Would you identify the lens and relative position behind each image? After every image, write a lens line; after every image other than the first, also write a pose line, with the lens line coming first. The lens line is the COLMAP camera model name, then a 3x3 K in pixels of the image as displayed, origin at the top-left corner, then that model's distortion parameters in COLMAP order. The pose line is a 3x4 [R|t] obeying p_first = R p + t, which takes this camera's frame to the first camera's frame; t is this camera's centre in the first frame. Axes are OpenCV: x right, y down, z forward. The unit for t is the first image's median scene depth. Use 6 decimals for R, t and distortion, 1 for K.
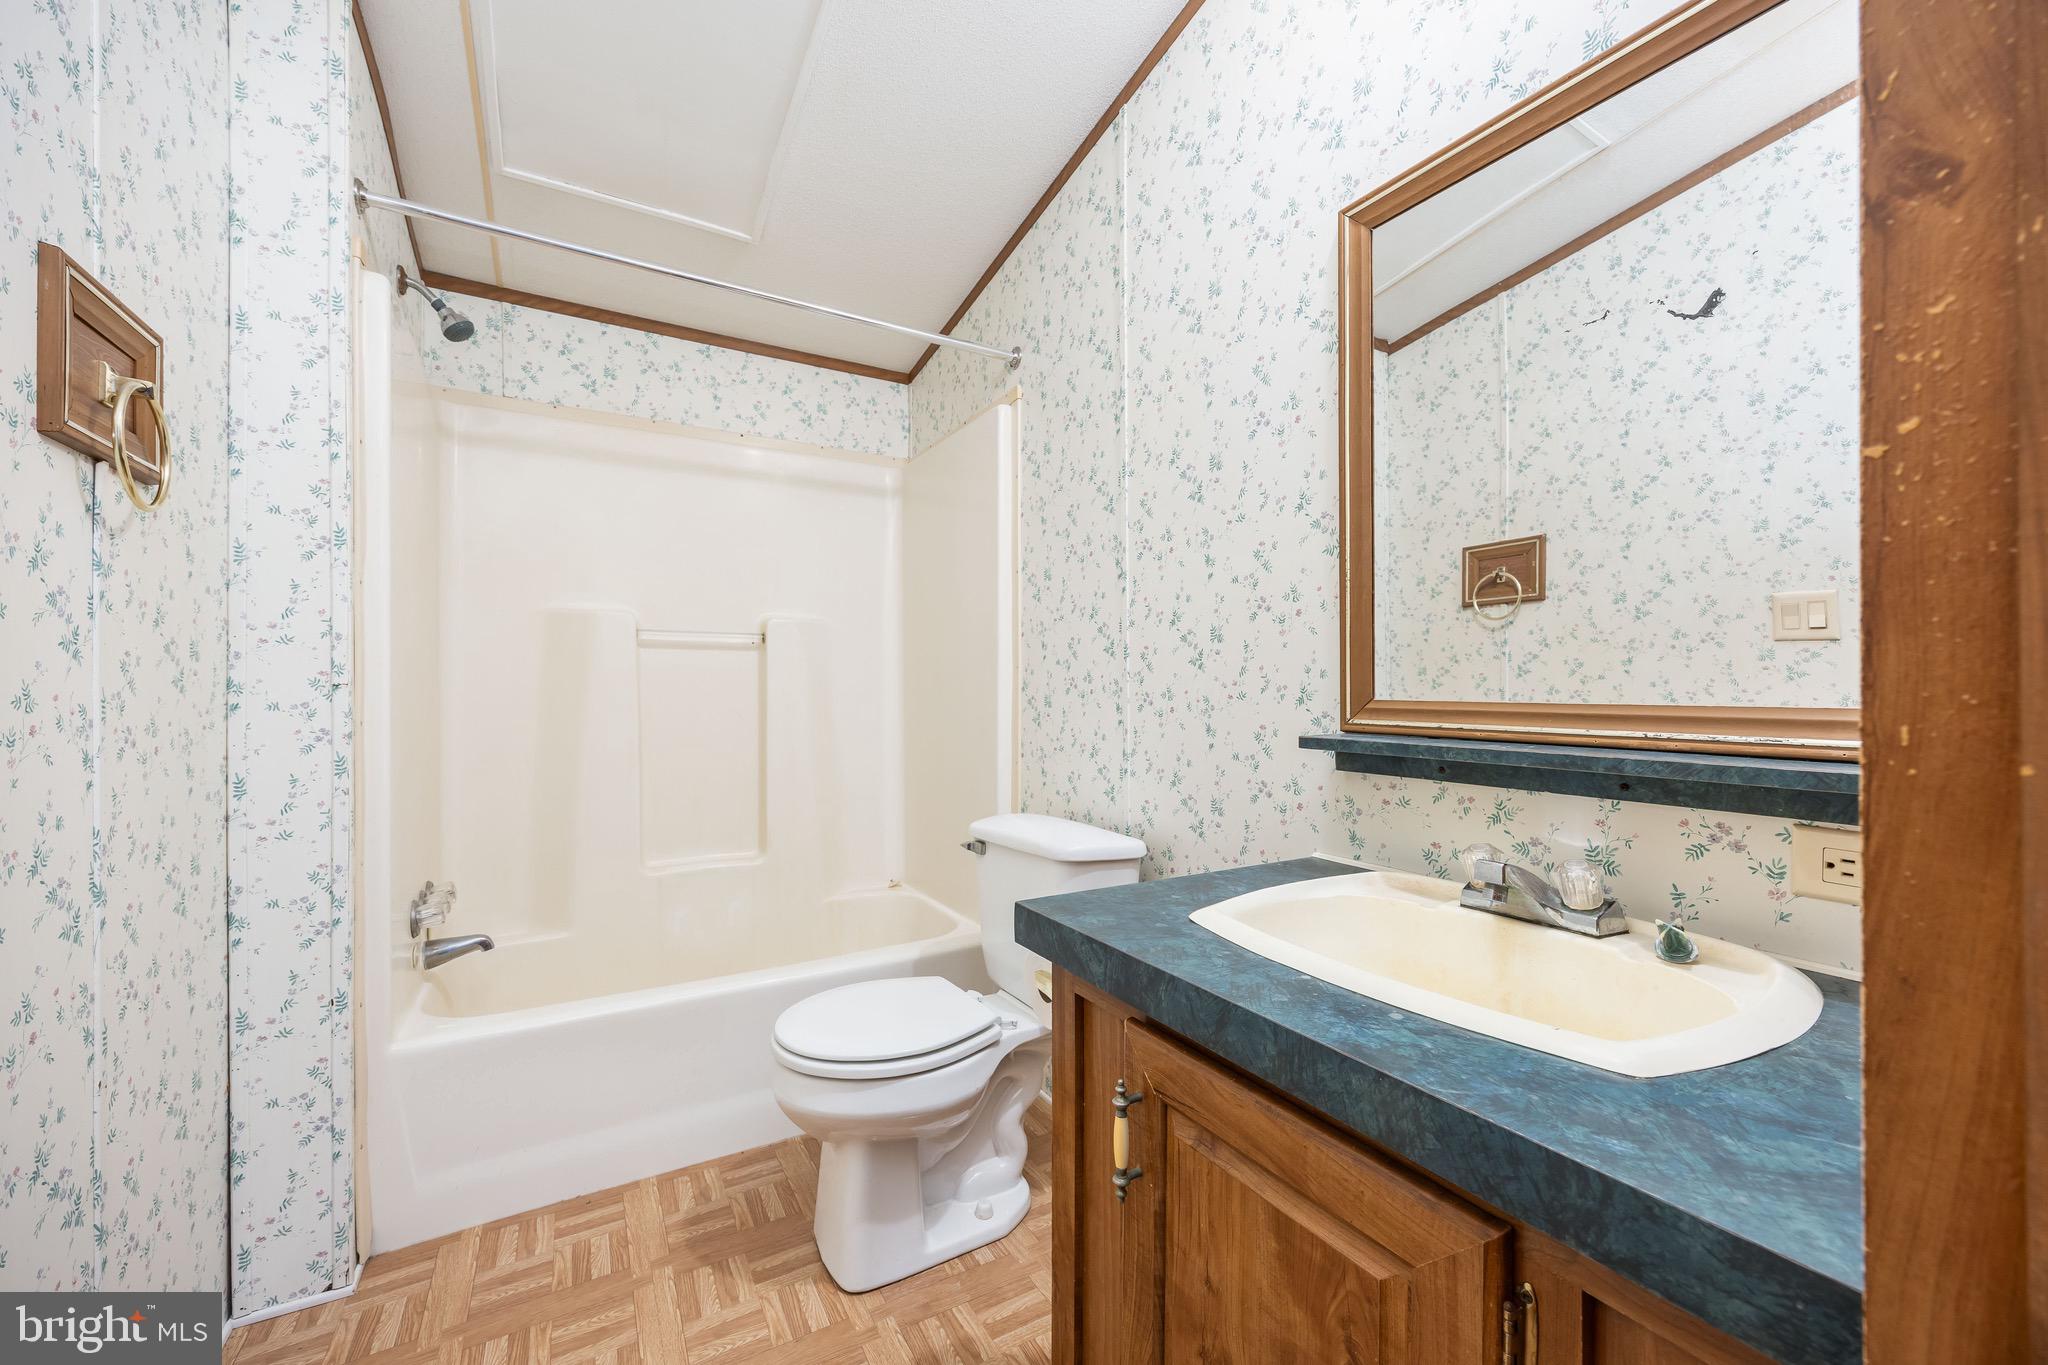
lens RADIAL K [[784.0, 0, 1027.7], [0, 784.0, 686.3], [0, 0, 1]] dist [-0.000611, -0.000023]
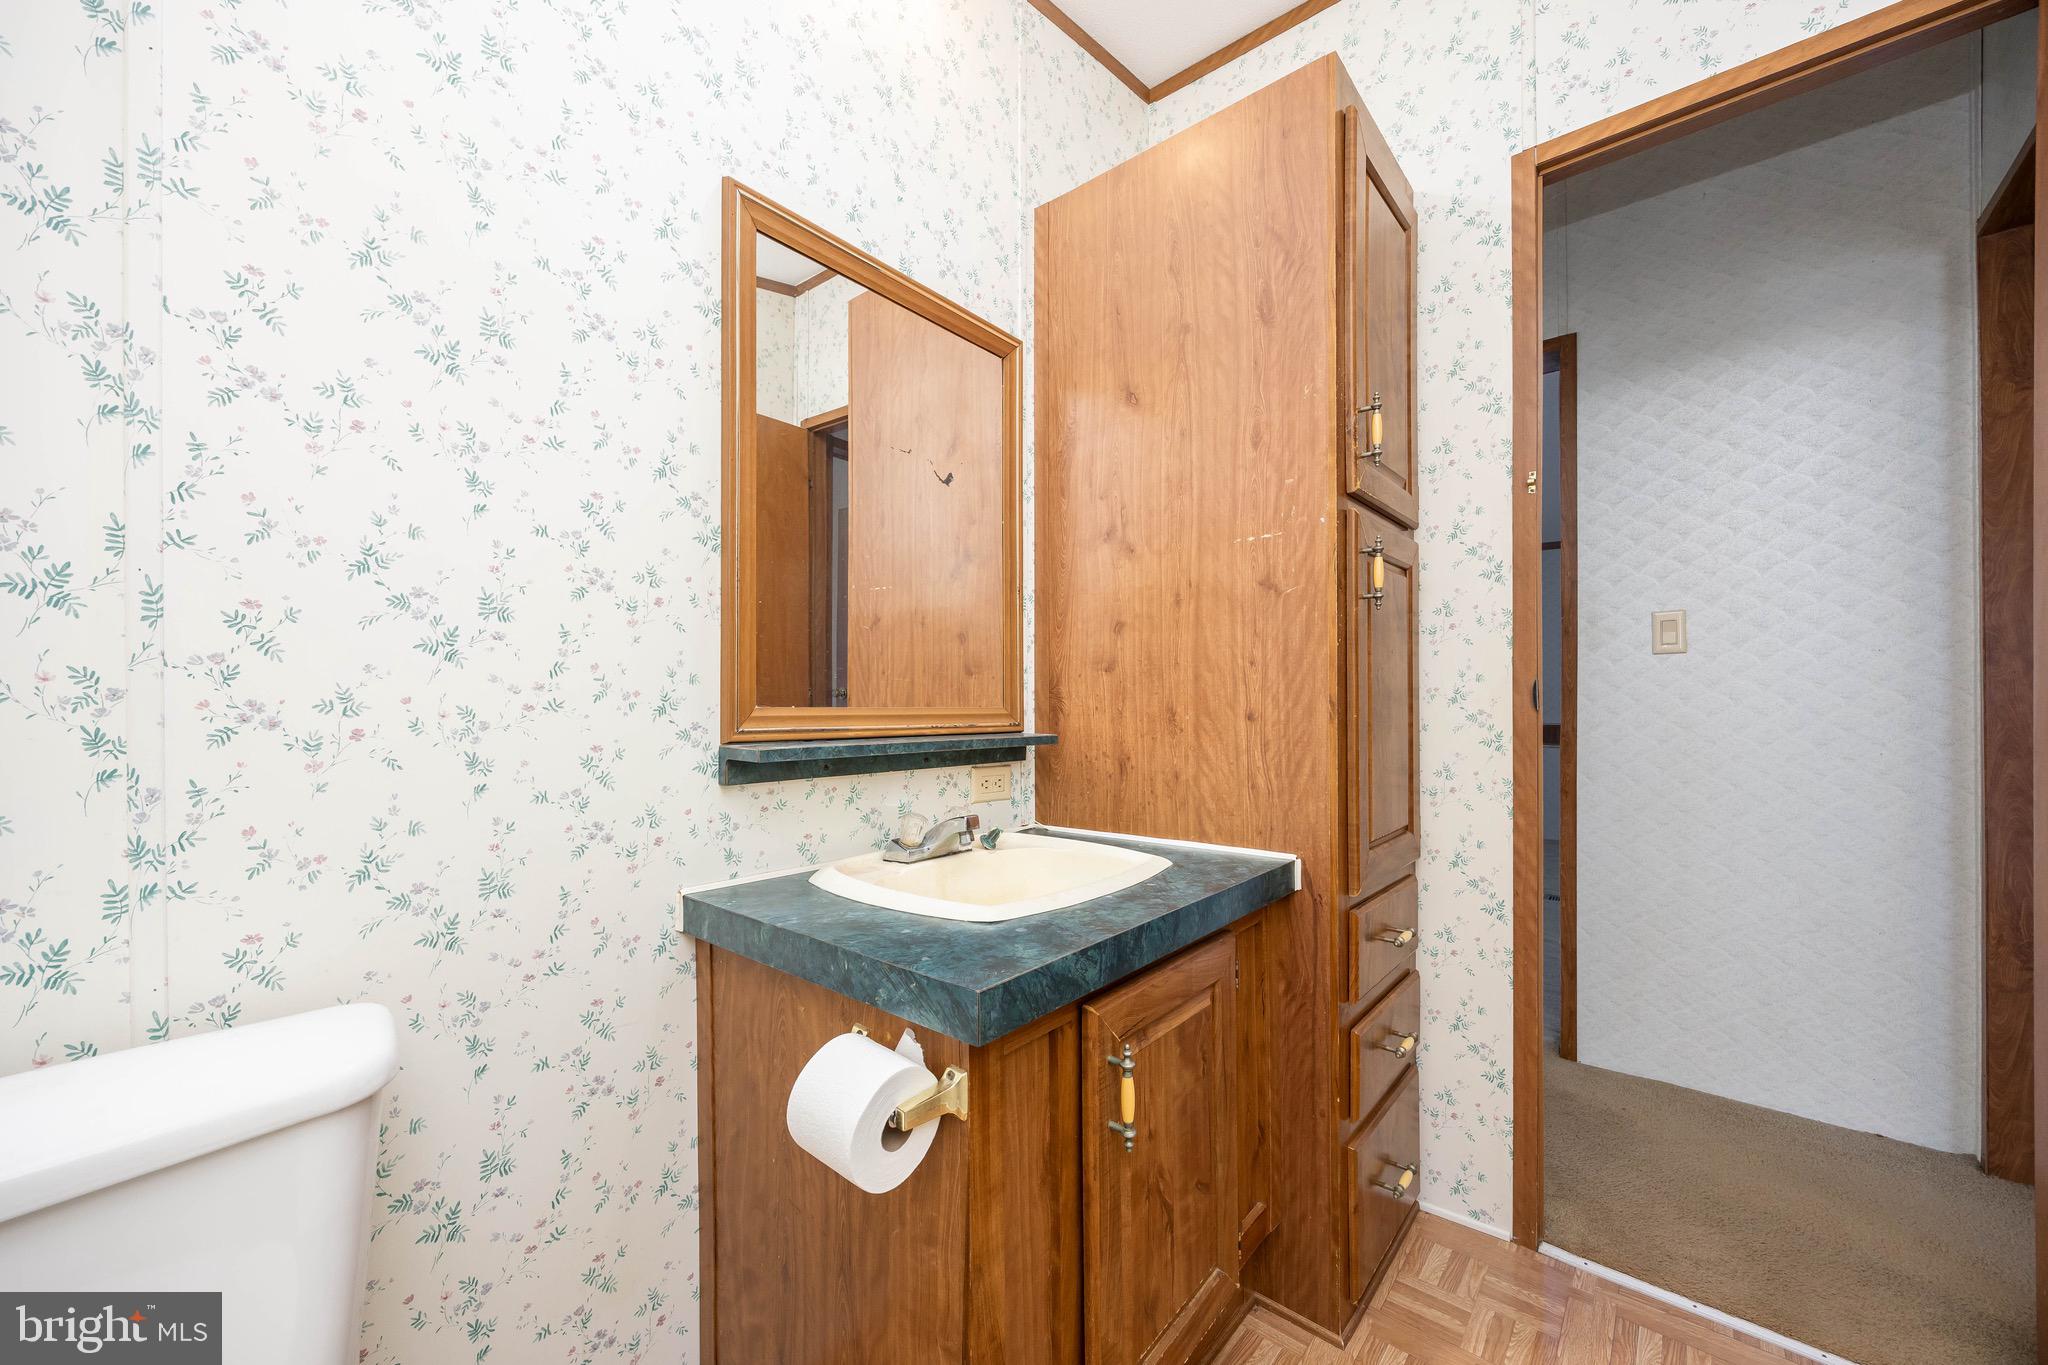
lens RADIAL K [[773.9, 0, 1018.7], [0, 773.9, 692.2], [0, 0, 1]] dist [0.000939, -0.000188]
pose [[-0.317396, 0.009592, 0.948245, -0.683702], [-0.005639, 0.999912, -0.012002, 0.008727], [-0.948276, -0.009156, -0.317314, 1.162082]]
